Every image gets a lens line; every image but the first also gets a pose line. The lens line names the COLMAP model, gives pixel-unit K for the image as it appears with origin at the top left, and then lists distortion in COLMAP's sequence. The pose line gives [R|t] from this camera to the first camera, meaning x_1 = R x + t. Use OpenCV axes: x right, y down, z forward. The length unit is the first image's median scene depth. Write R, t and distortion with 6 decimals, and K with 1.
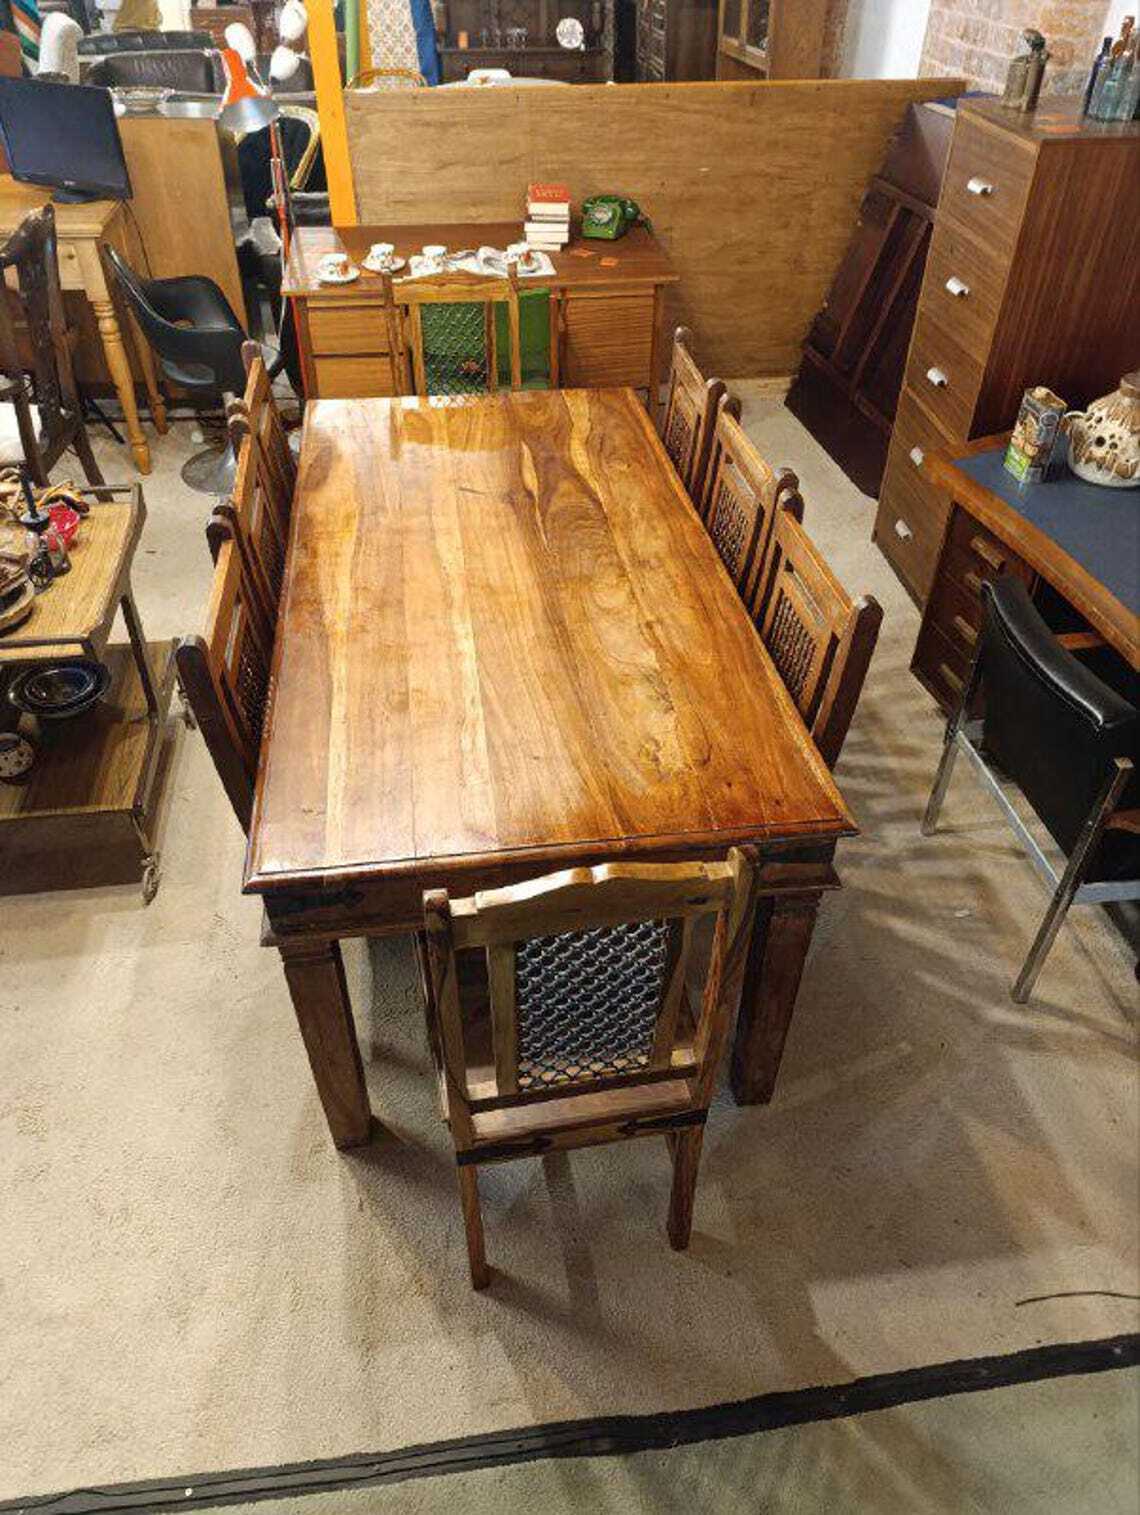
lens RADIAL K [[1049.5, 0, 567.9], [0, 1049.5, 764.3], [0, 0, 1]] dist [0.021533, -0.030278]
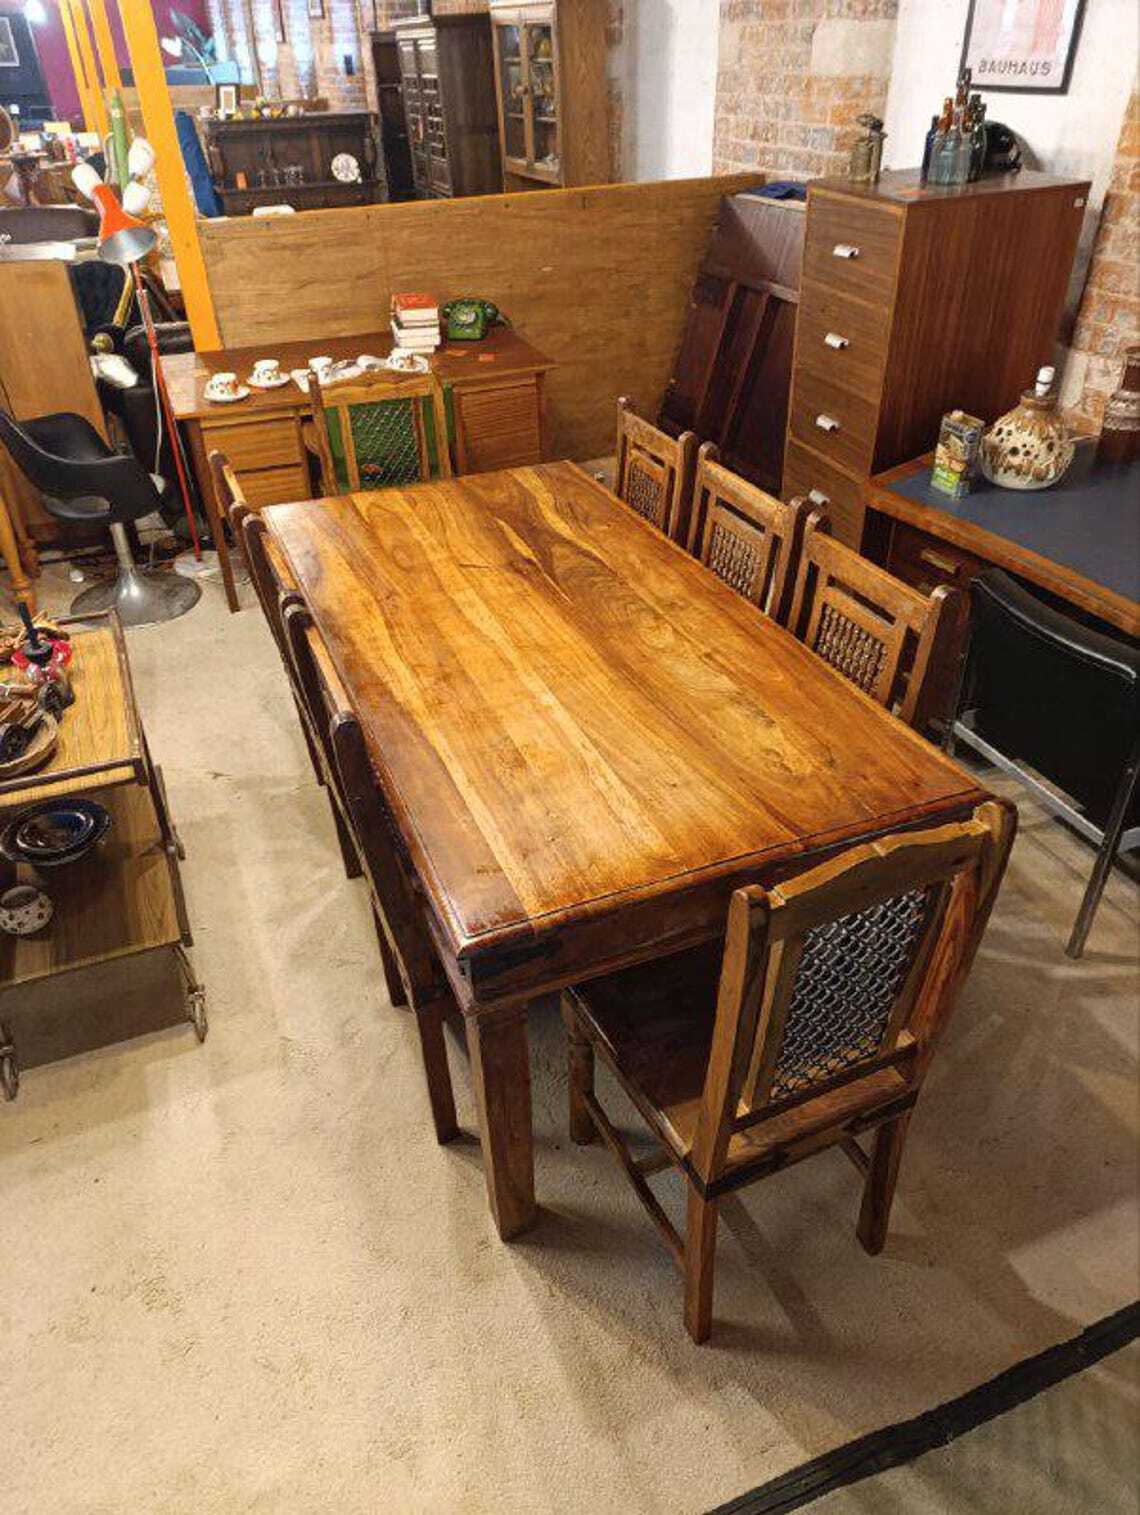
lens RADIAL K [[1049.5, 0, 564.1], [0, 1049.5, 768.8], [0, 0, 1]] dist [0.021533, -0.030278]
pose [[0.970522, -0.163539, 0.177037, -0.212294], [0.179271, 0.980801, -0.076748, 0.024912], [-0.161087, 0.106223, 0.981207, 0.012651]]
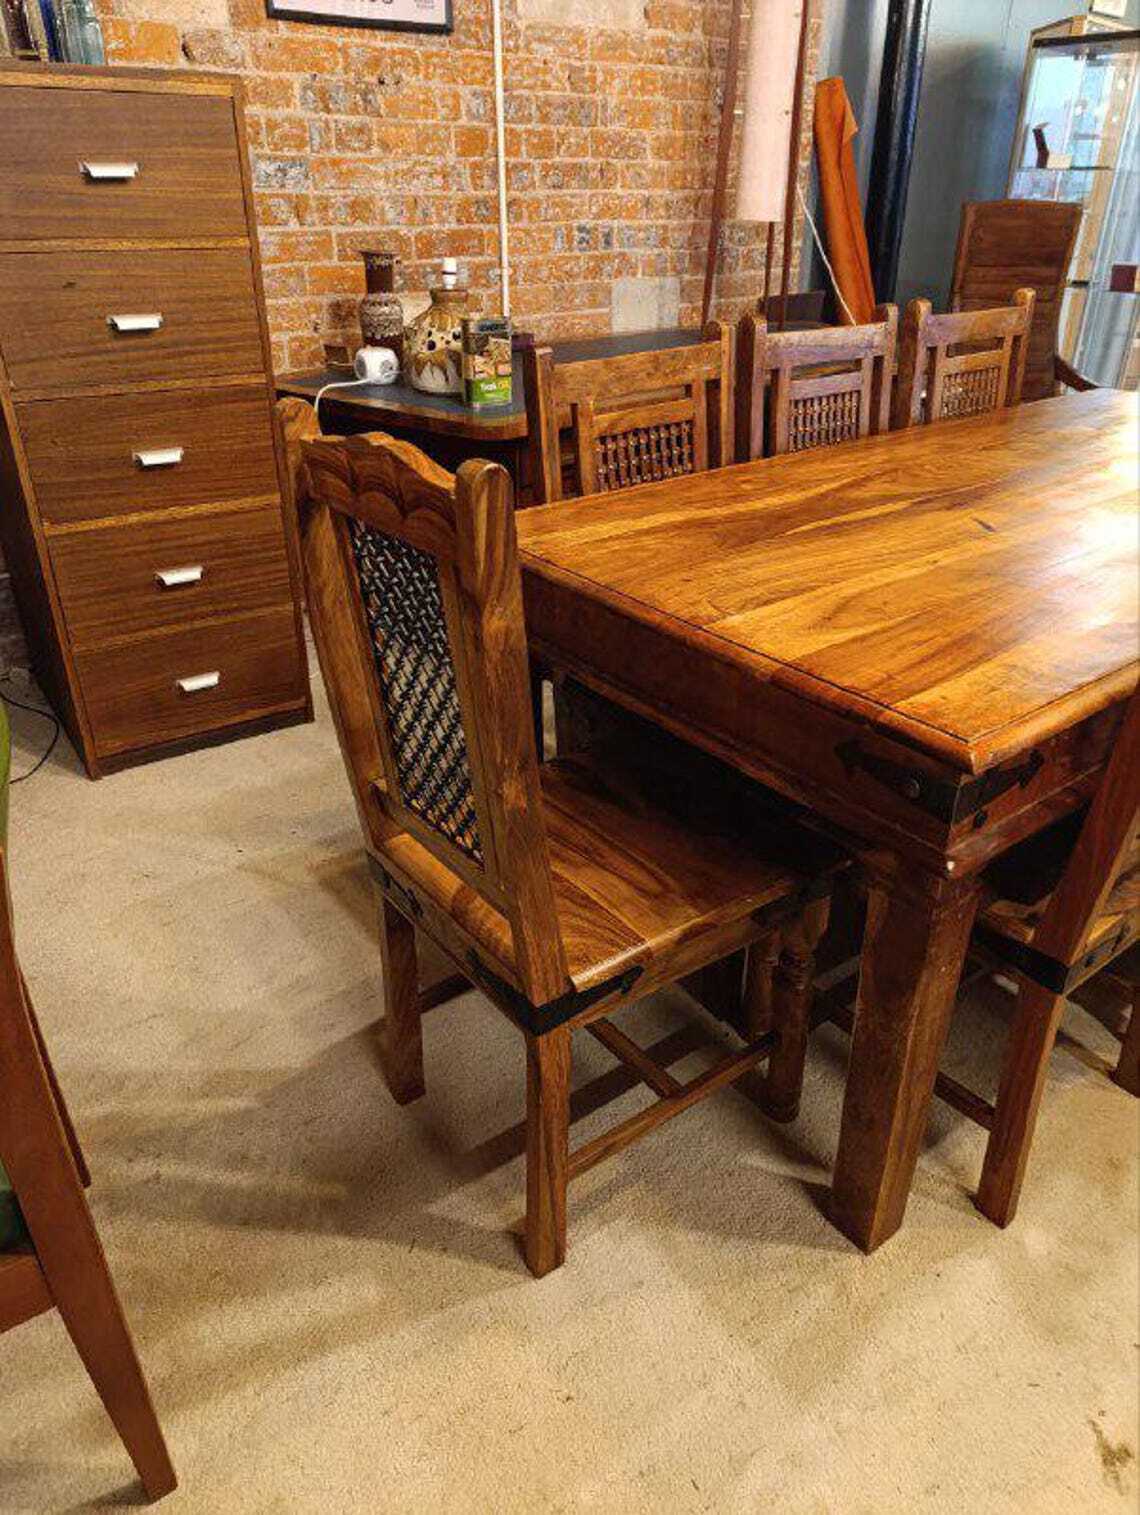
lens RADIAL K [[1049.5, 0, 582.0], [0, 1049.5, 765.1], [0, 0, 1]] dist [0.021533, -0.030278]
pose [[-0.494822, -0.427466, 0.756587, -0.495955], [0.559613, 0.509334, 0.653768, -0.714099], [-0.664819, 0.746894, -0.012815, 1.246466]]
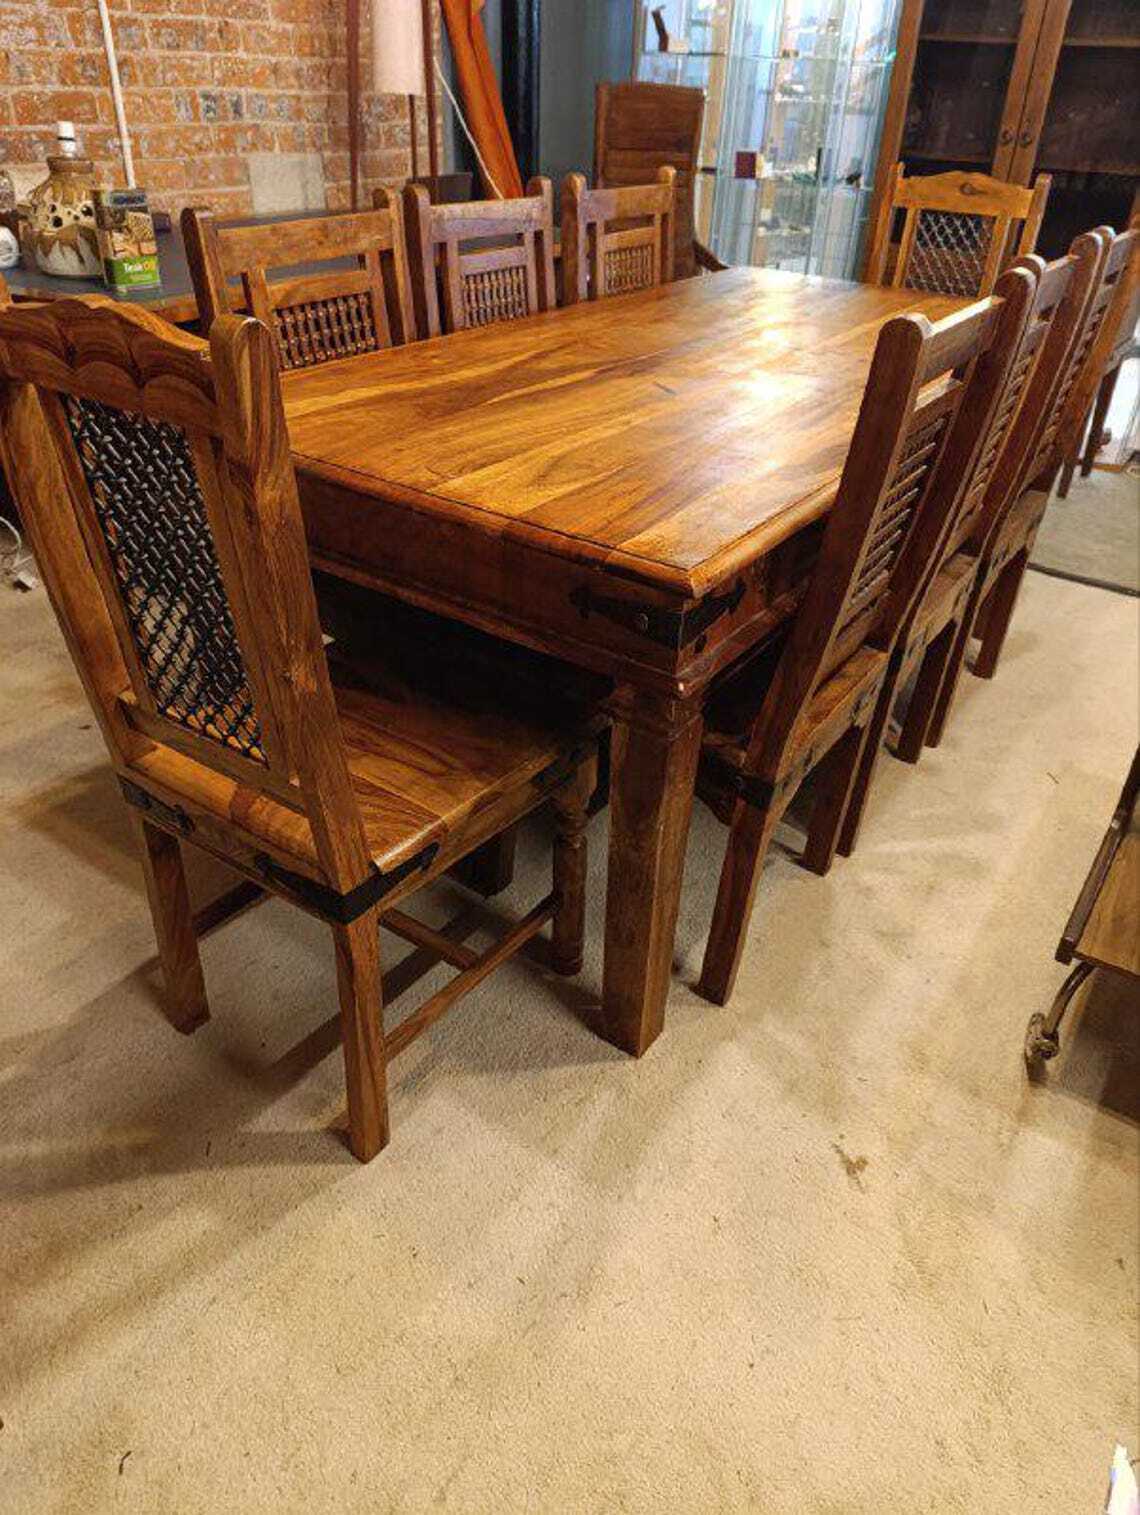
lens RADIAL K [[1049.5, 0, 579.9], [0, 1049.5, 771.7], [0, 0, 1]] dist [0.021533, -0.030278]
pose [[-0.732872, -0.405255, 0.546505, -0.504870], [0.406493, 0.383316, 0.829357, -0.726862], [-0.545585, 0.829962, -0.116188, 1.281419]]
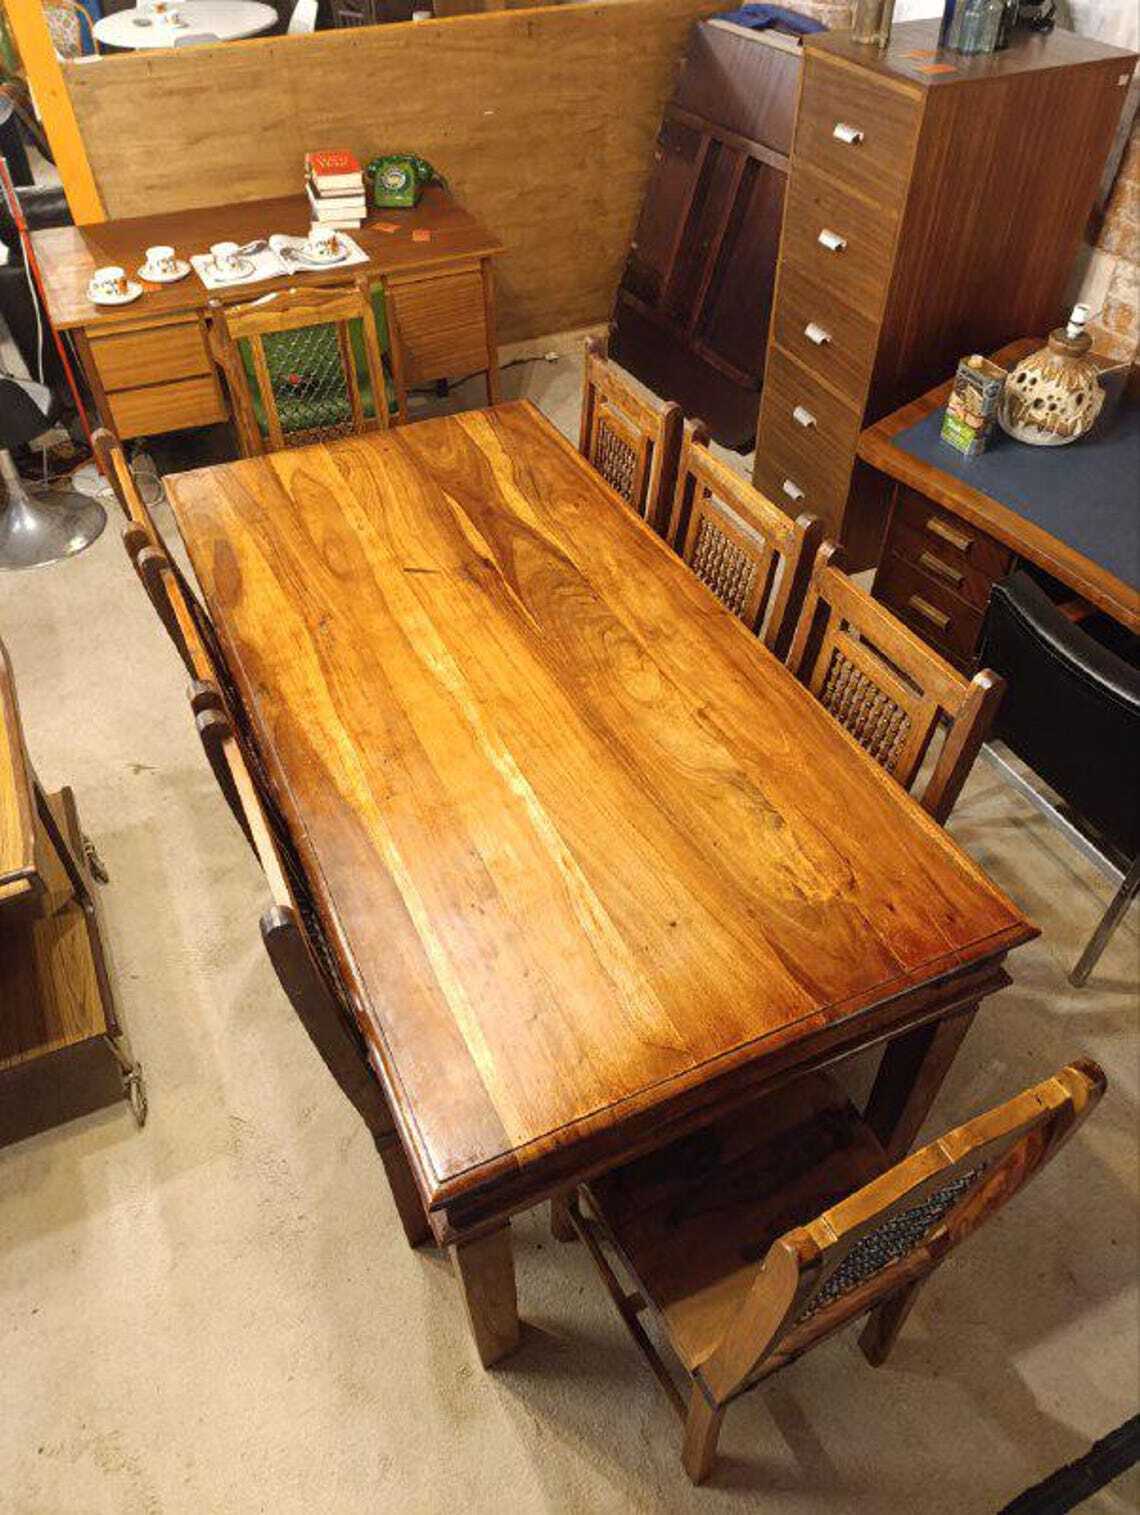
lens RADIAL K [[1049.5, 0, 570.3], [0, 1049.5, 759.1], [0, 0, 1]] dist [0.021533, -0.030278]
pose [[0.956334, -0.214877, 0.198122, -0.173960], [0.198857, 0.975144, 0.097728, -0.165150], [-0.214197, -0.054063, 0.975293, 0.120224]]
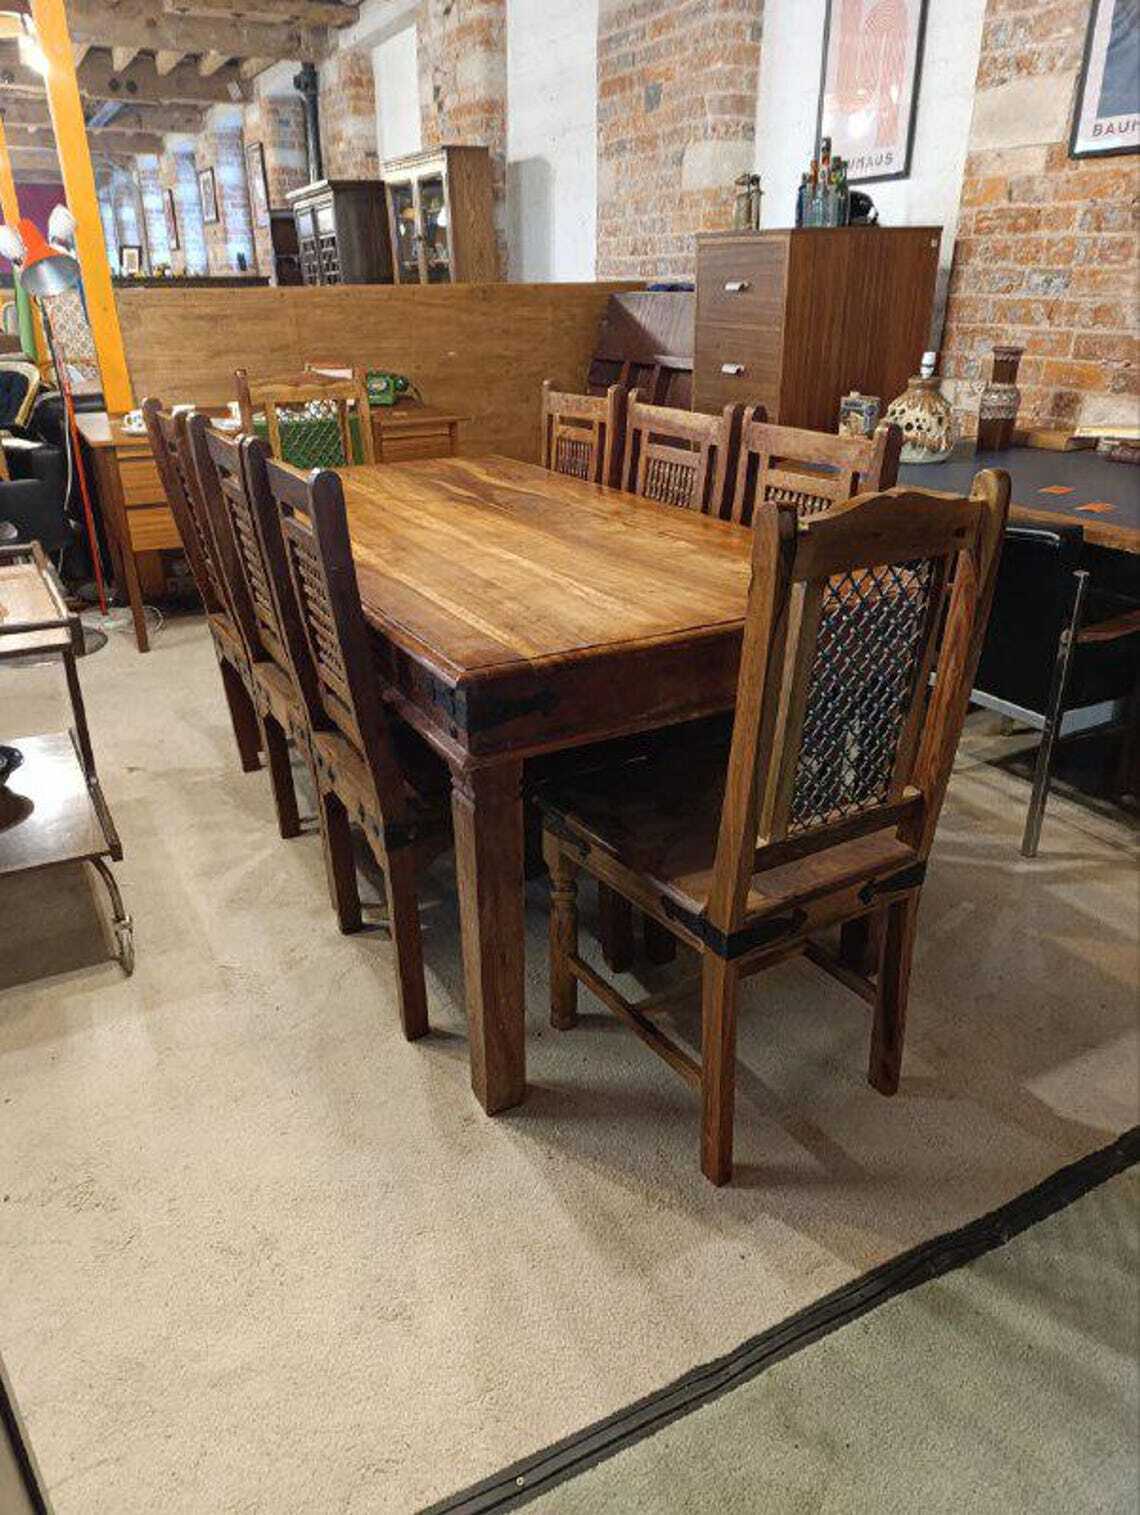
lens RADIAL K [[1049.5, 0, 570.8], [0, 1049.5, 764.1], [0, 0, 1]] dist [0.021533, -0.030278]
pose [[0.935069, -0.160154, 0.316221, -0.306019], [0.241020, 0.941412, -0.235909, 0.252561], [-0.259912, 0.296807, 0.918886, 0.096942]]
